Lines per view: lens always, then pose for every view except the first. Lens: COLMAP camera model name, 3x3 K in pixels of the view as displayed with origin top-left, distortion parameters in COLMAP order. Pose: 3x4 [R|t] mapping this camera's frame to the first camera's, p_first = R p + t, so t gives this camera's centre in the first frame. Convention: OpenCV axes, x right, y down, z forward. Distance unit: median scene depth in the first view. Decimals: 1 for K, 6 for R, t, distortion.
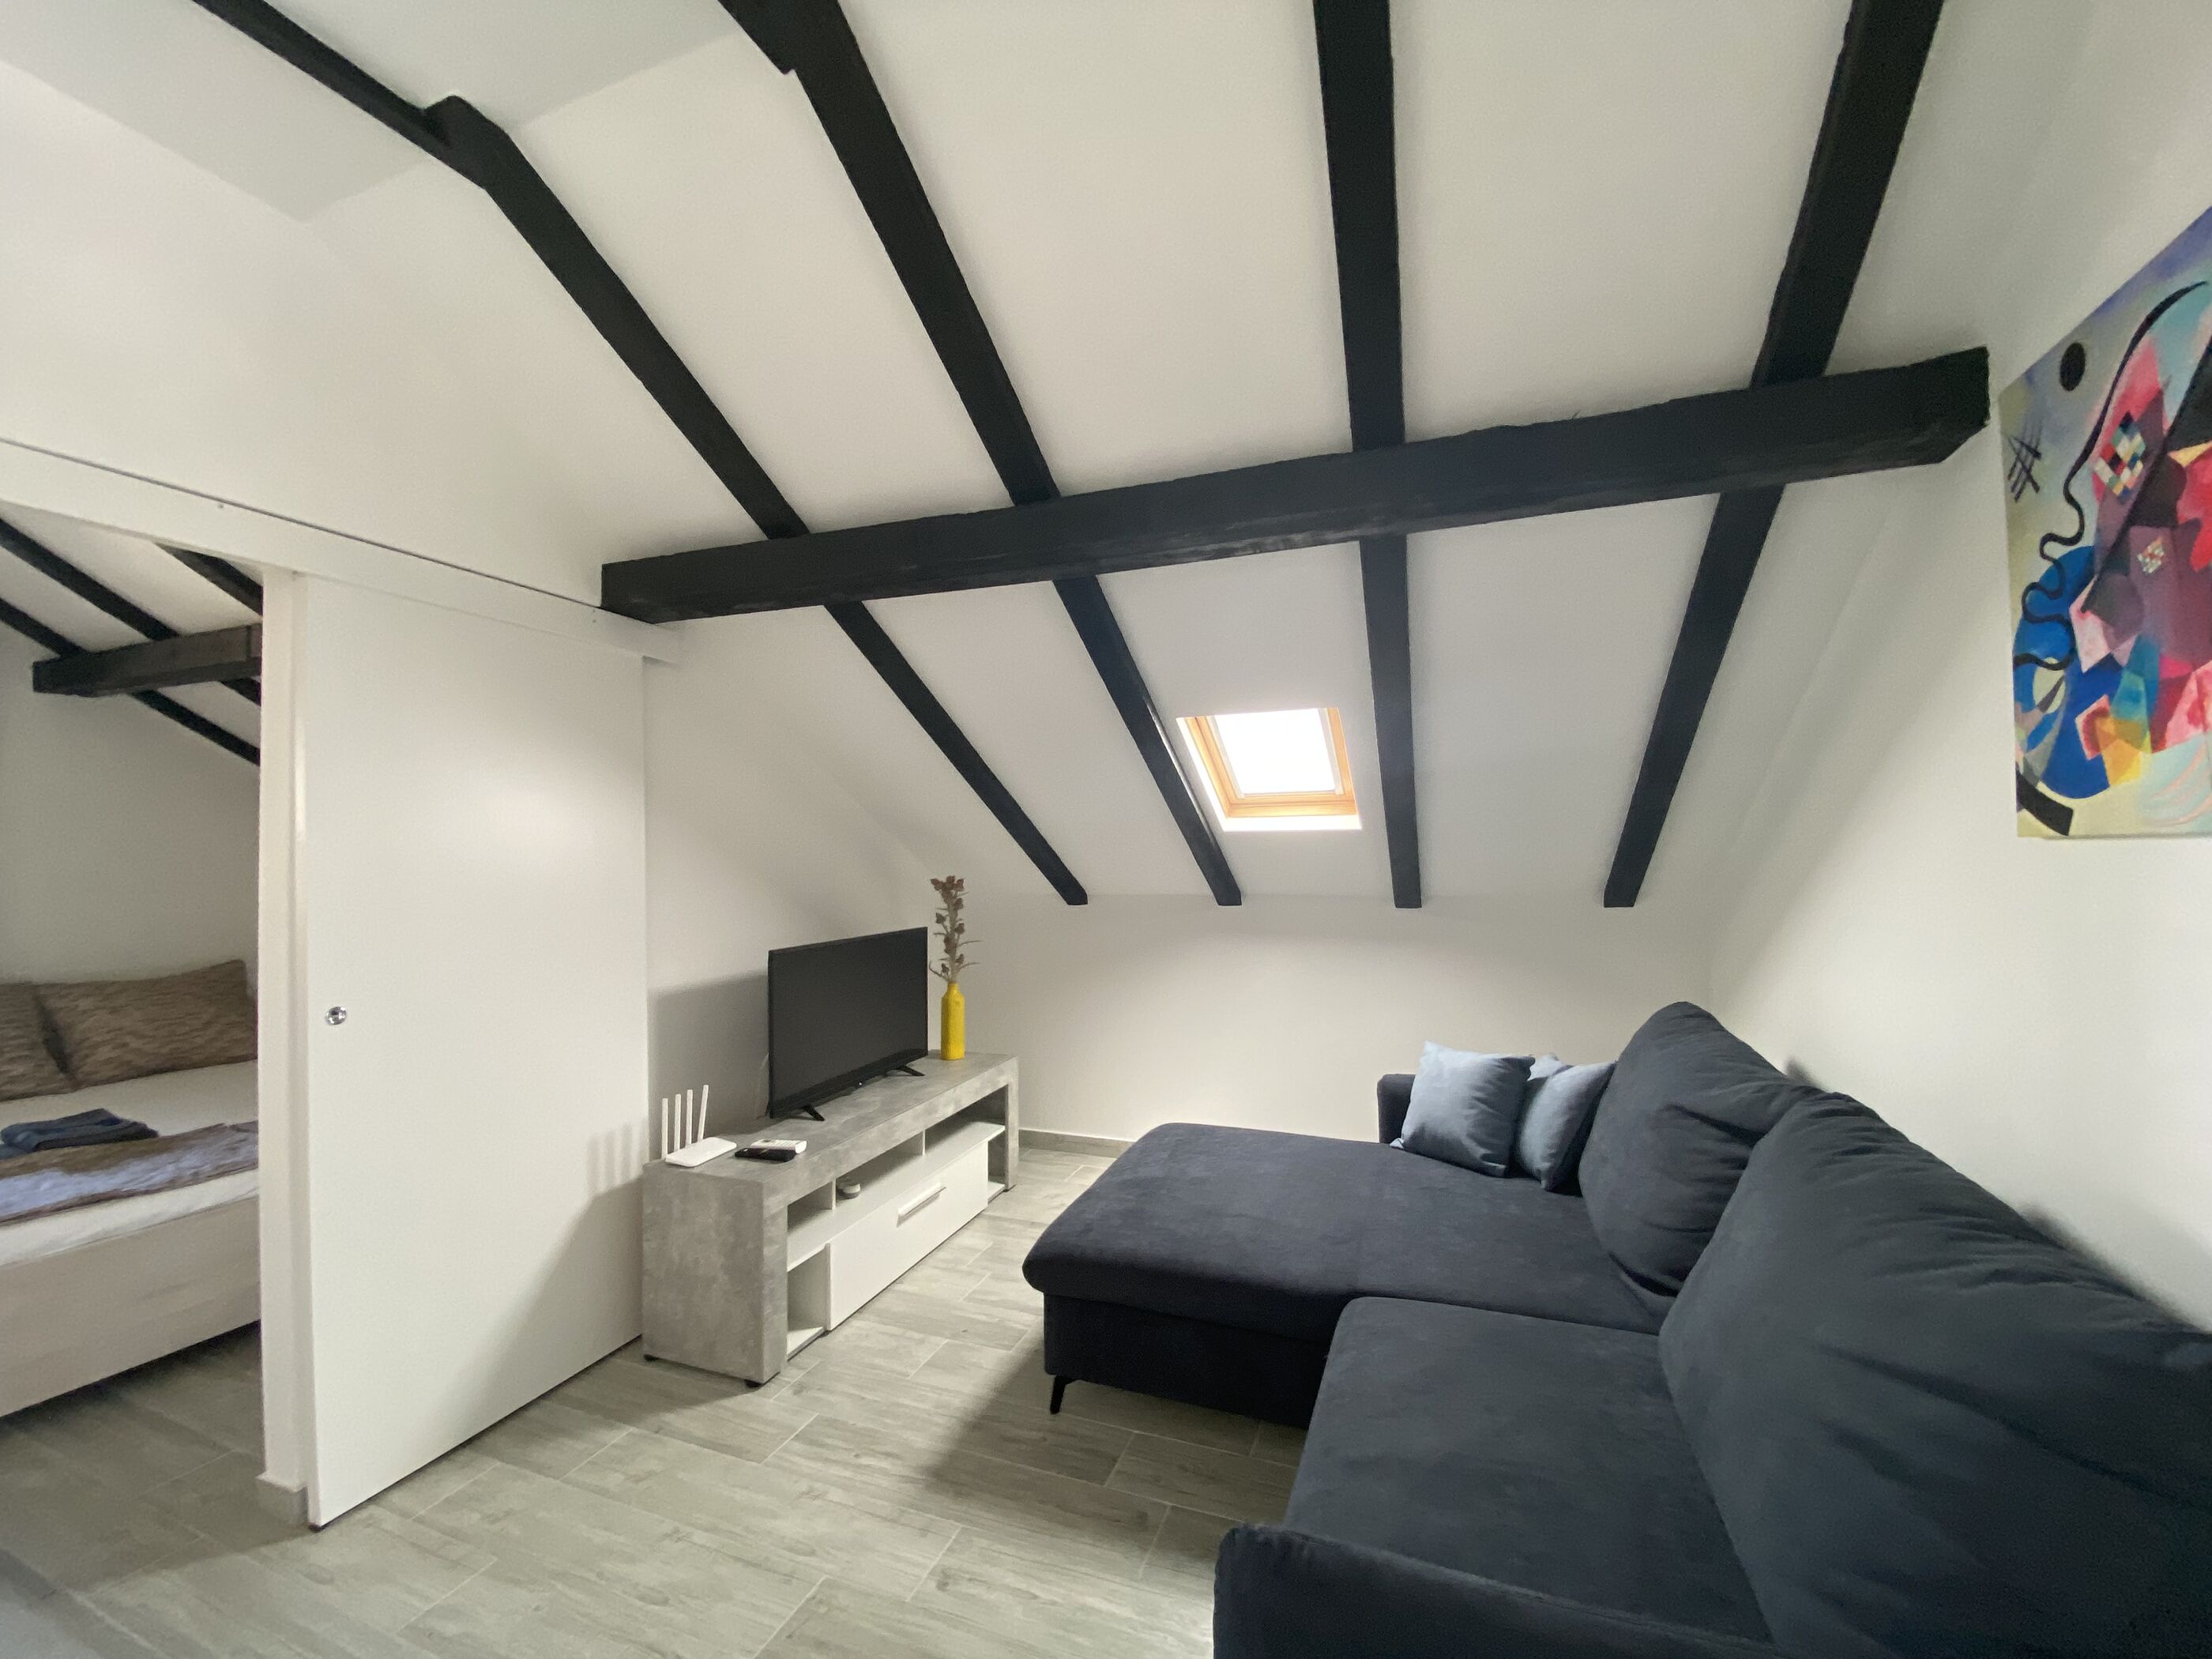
lens RADIAL K [[903.8, 0, 1123.9], [0, 903.8, 832.9], [0, 0, 1]] dist [0.002935, -0.013508]
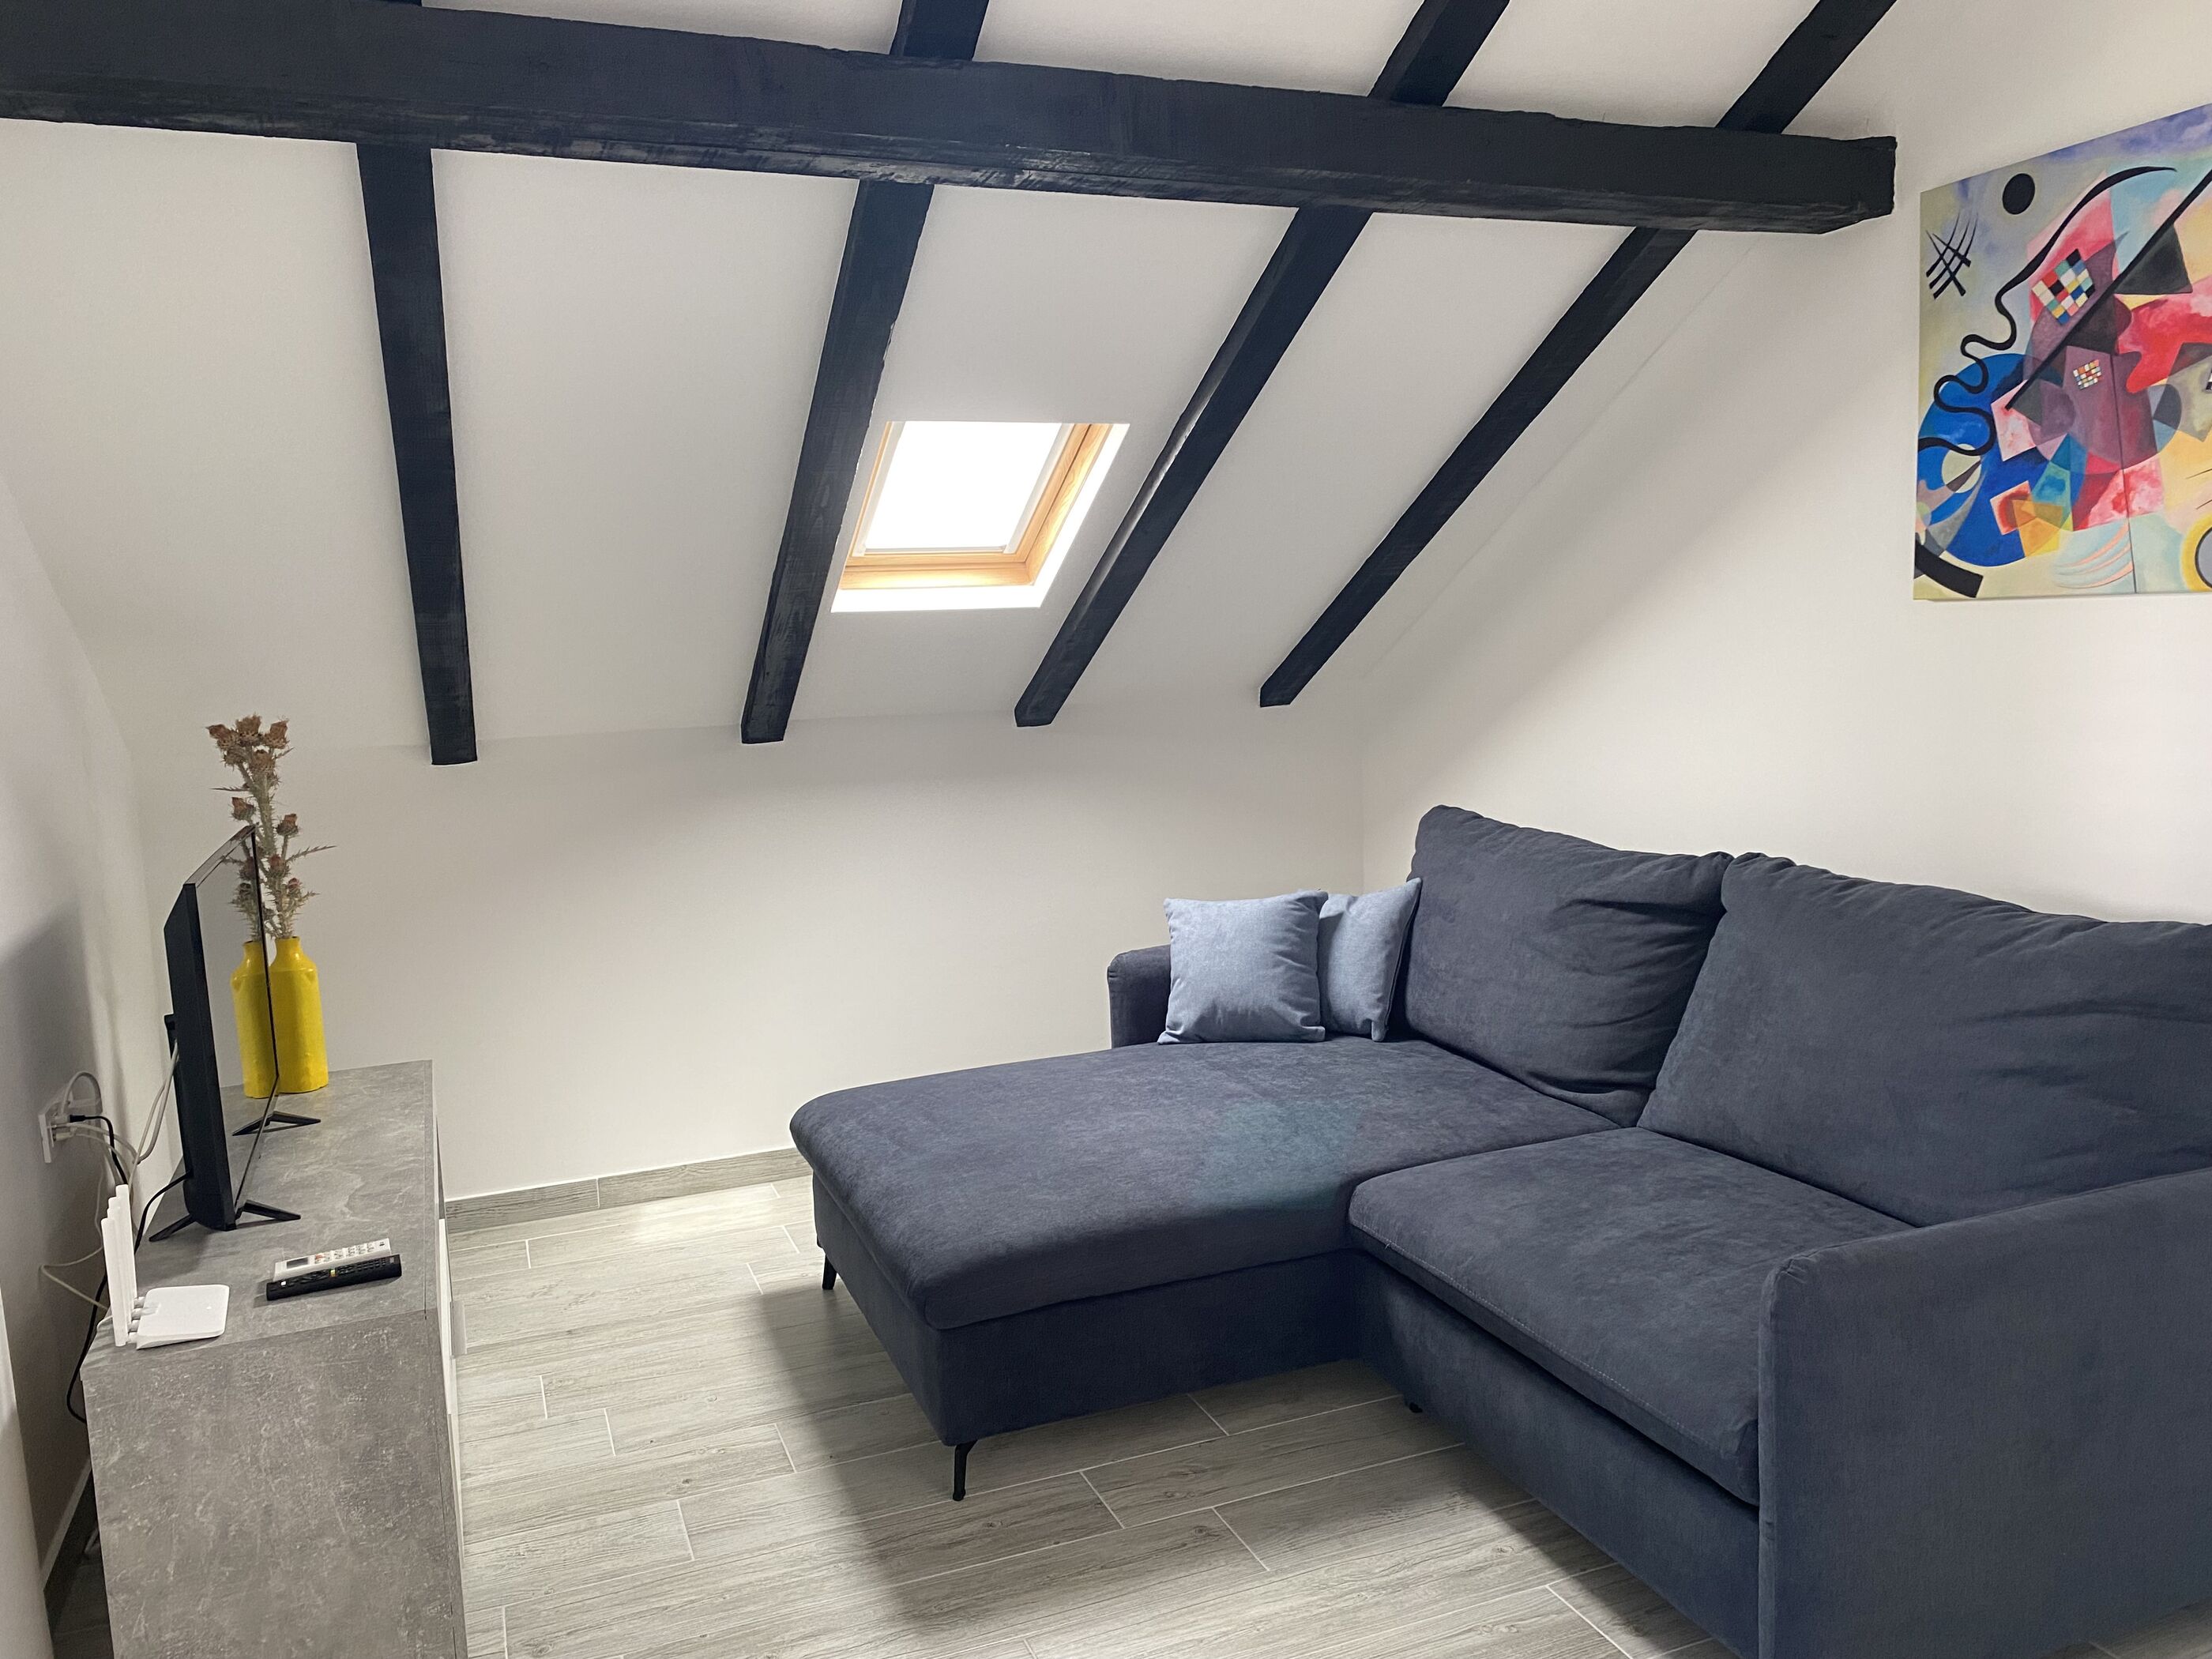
lens RADIAL K [[1644.0, 0, 1106.0], [0, 1644.0, 829.5], [0, 0, 1]] dist [-0.012061, -0.010327]
pose [[0.738199, -0.101012, 0.666978, -1.239734], [0.017786, 0.991296, 0.130444, 0.003947], [-0.674349, -0.084430, 0.733570, 0.143398]]
